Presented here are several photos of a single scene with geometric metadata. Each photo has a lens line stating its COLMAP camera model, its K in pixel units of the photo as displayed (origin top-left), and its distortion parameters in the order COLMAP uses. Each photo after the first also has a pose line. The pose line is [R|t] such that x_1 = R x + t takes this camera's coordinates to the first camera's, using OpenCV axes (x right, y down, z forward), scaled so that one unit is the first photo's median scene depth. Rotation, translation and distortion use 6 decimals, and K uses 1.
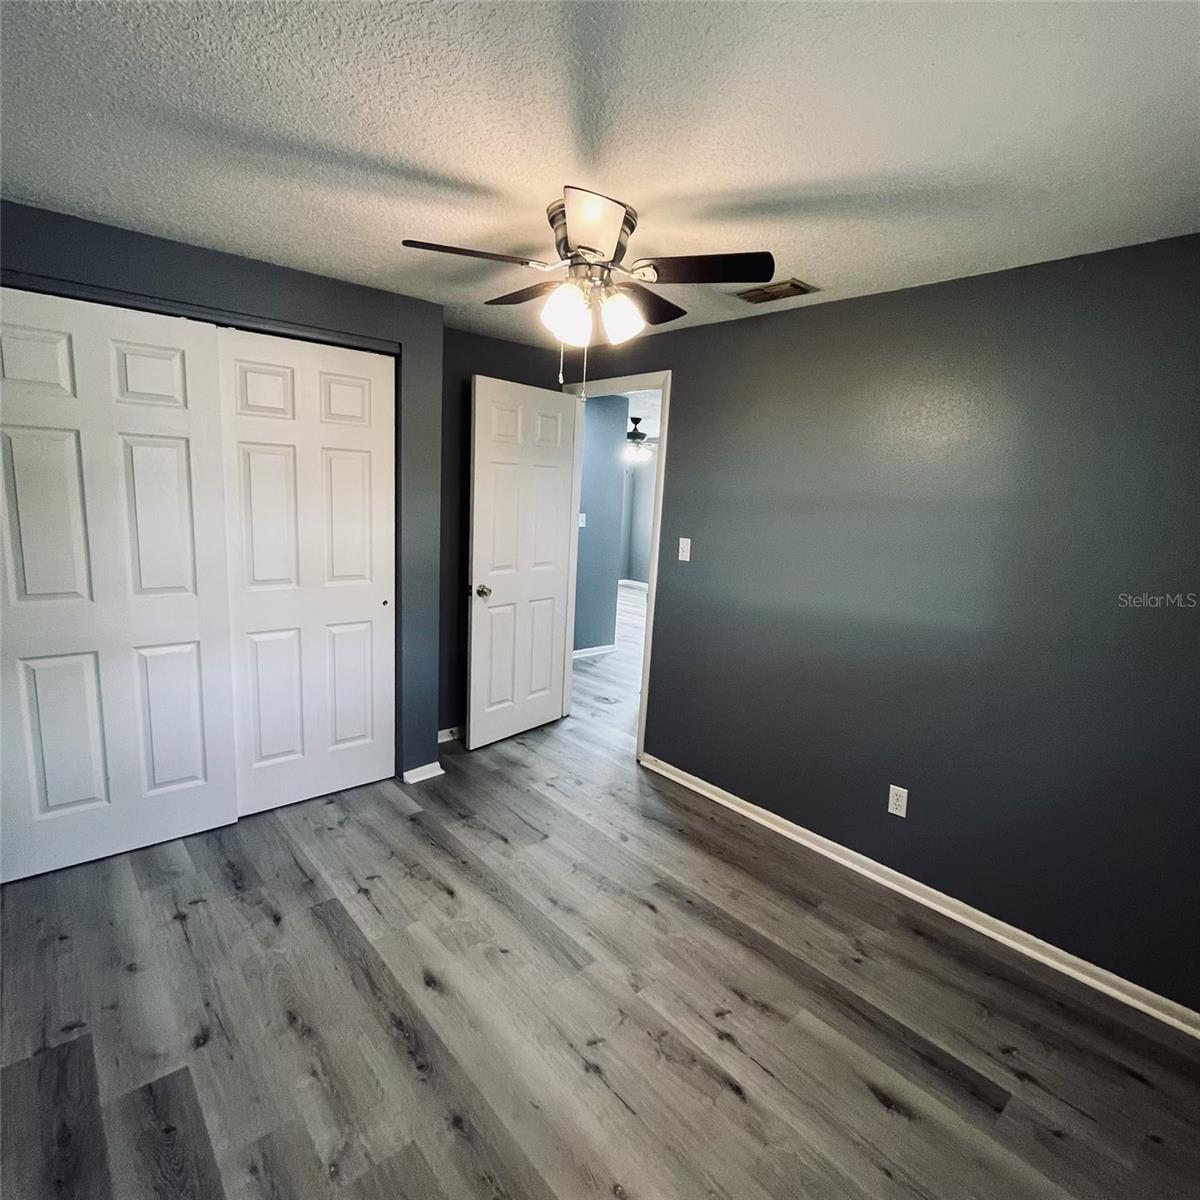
lens RADIAL K [[650.2, 0, 598.6], [0, 650.2, 599.2], [0, 0, 1]] dist [-0.002395, -0.000378]
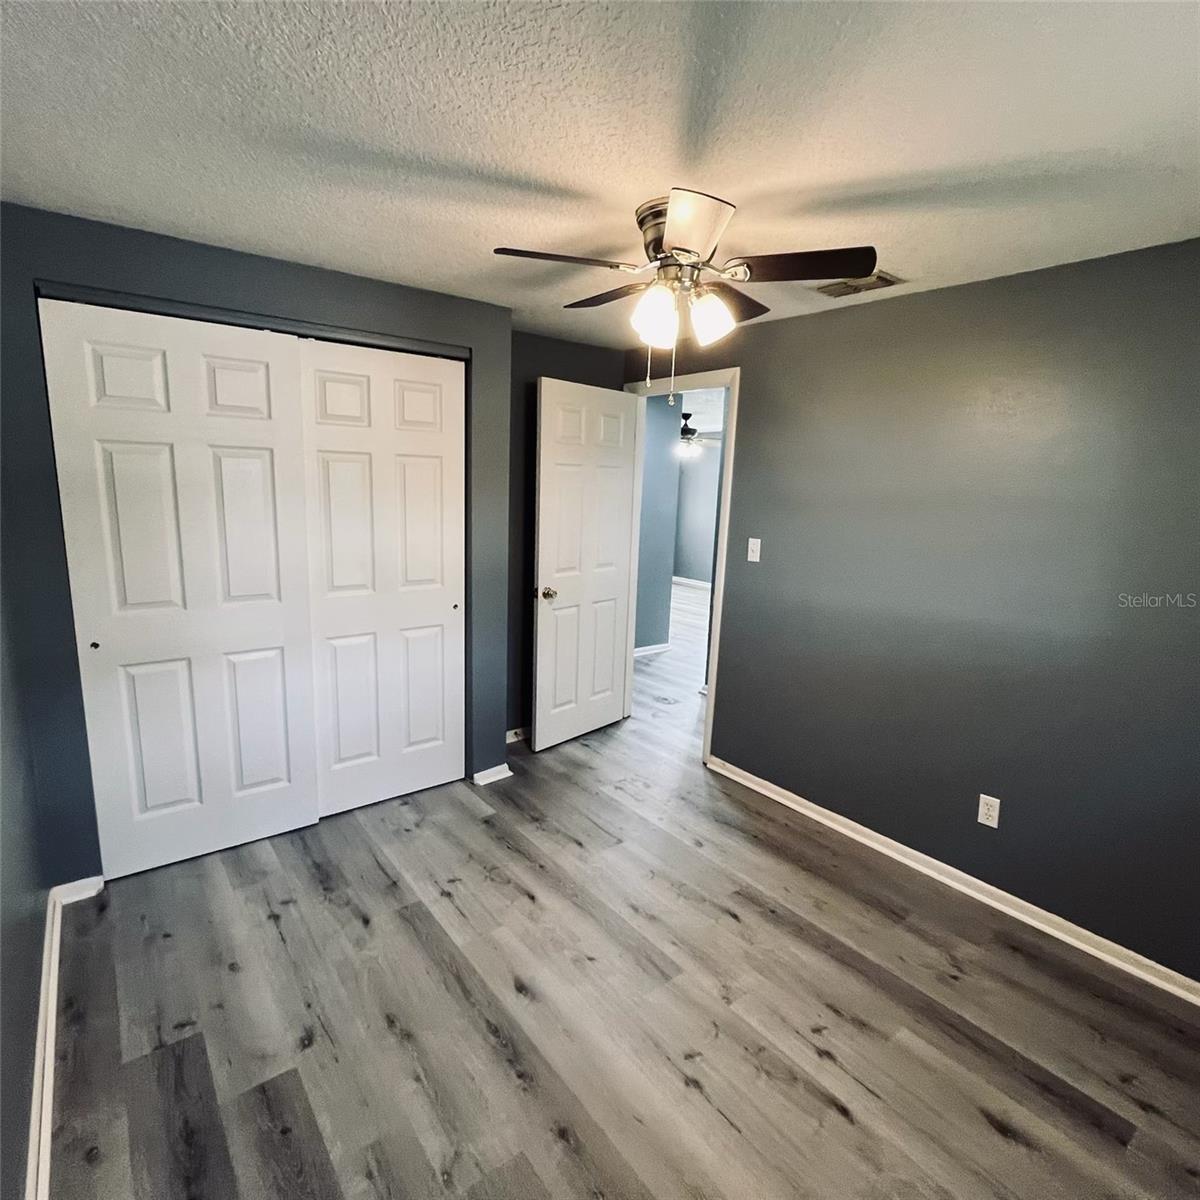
lens RADIAL K [[650.2, 0, 598.6], [0, 650.2, 599.2], [0, 0, 1]] dist [-0.002395, -0.000378]
pose [[0.998300, -0.006393, -0.057935, -0.070508], [0.006863, 0.999945, 0.007924, -0.017589], [0.057882, -0.008308, 0.998289, 0.009421]]
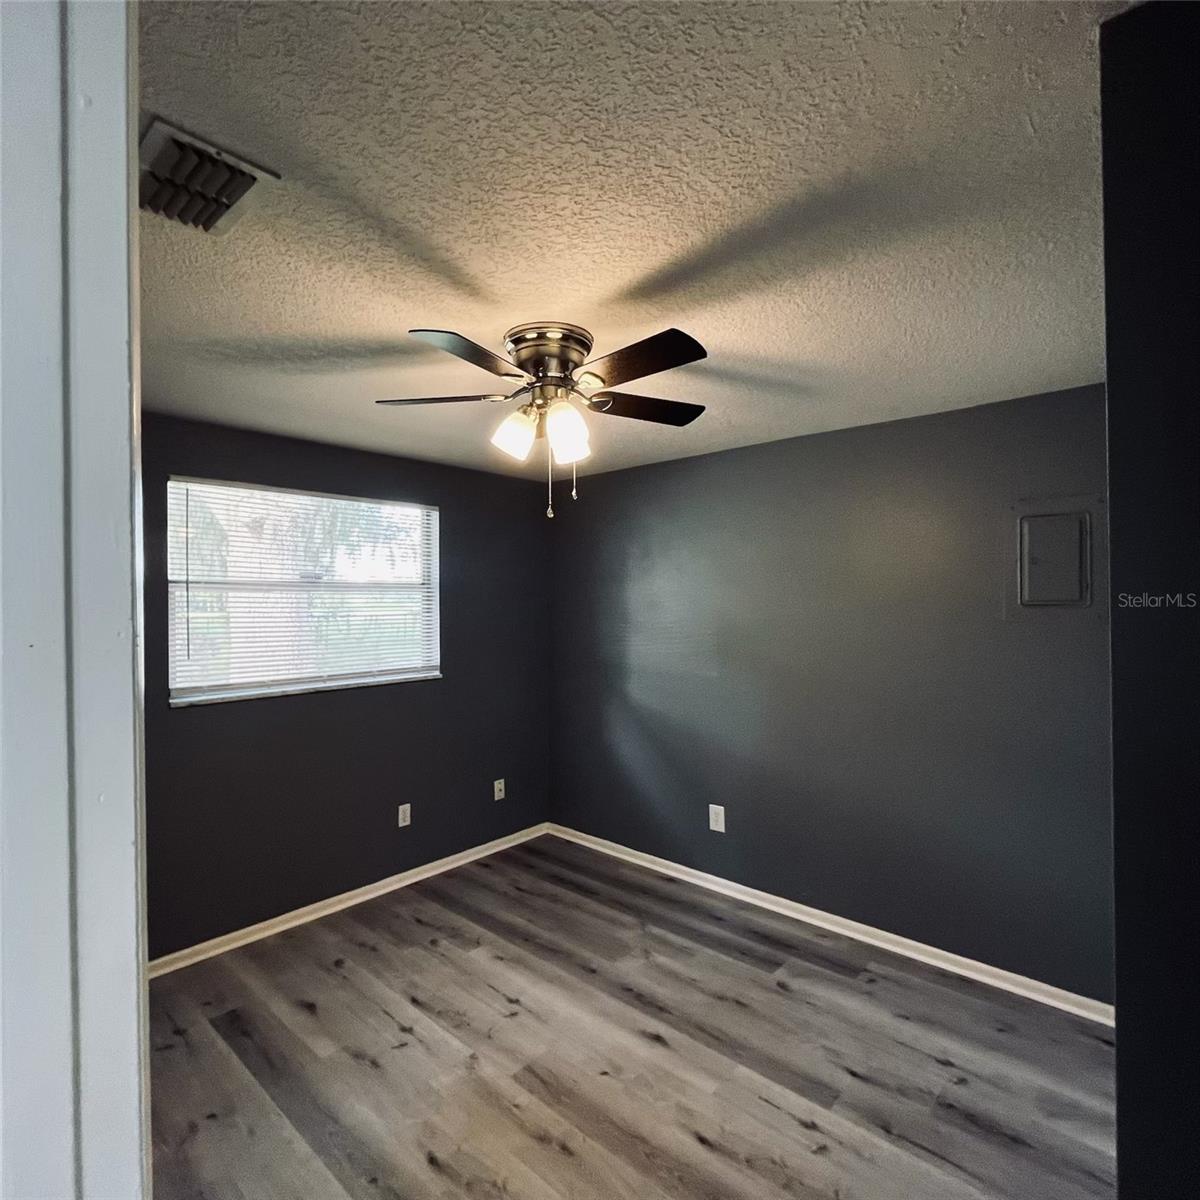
lens RADIAL K [[650.2, 0, 598.6], [0, 650.2, 599.2], [0, 0, 1]] dist [-0.002395, -0.000378]
pose [[-0.991688, -0.046710, -0.119886, 0.014380], [-0.065977, 0.984558, 0.162147, -0.313663], [0.110461, 0.168709, -0.979457, 1.793771]]
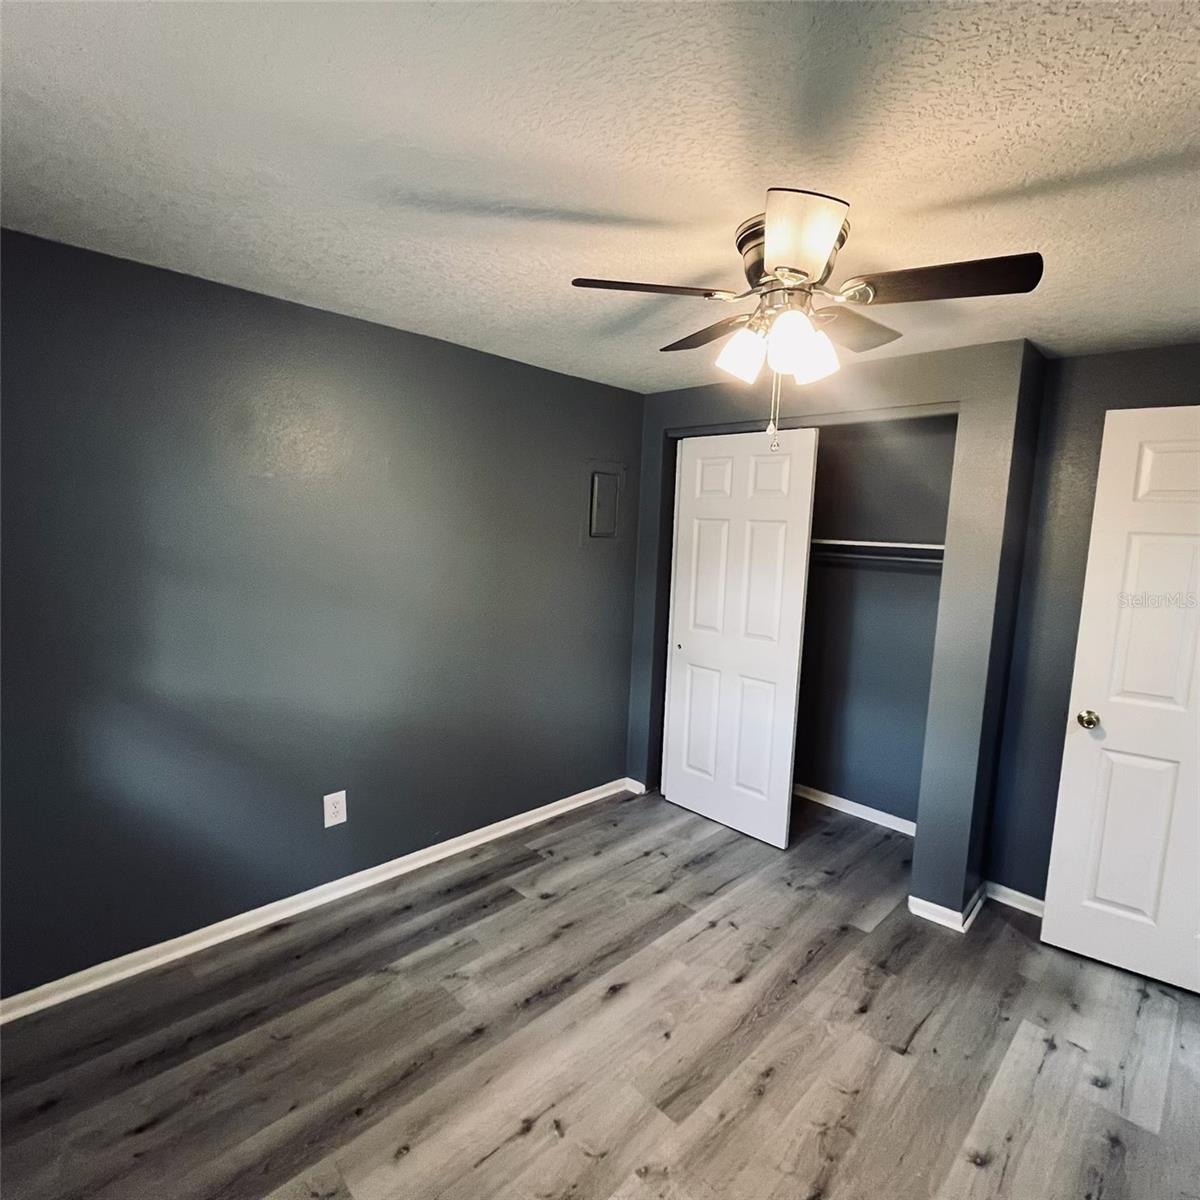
lens RADIAL K [[650.2, 0, 598.6], [0, 650.2, 599.2], [0, 0, 1]] dist [-0.002395, -0.000378]
pose [[0.069432, 0.066751, -0.995351, 0.728503], [-0.208603, 0.976672, 0.050947, -0.102994], [0.975533, 0.204096, 0.081737, 0.678868]]
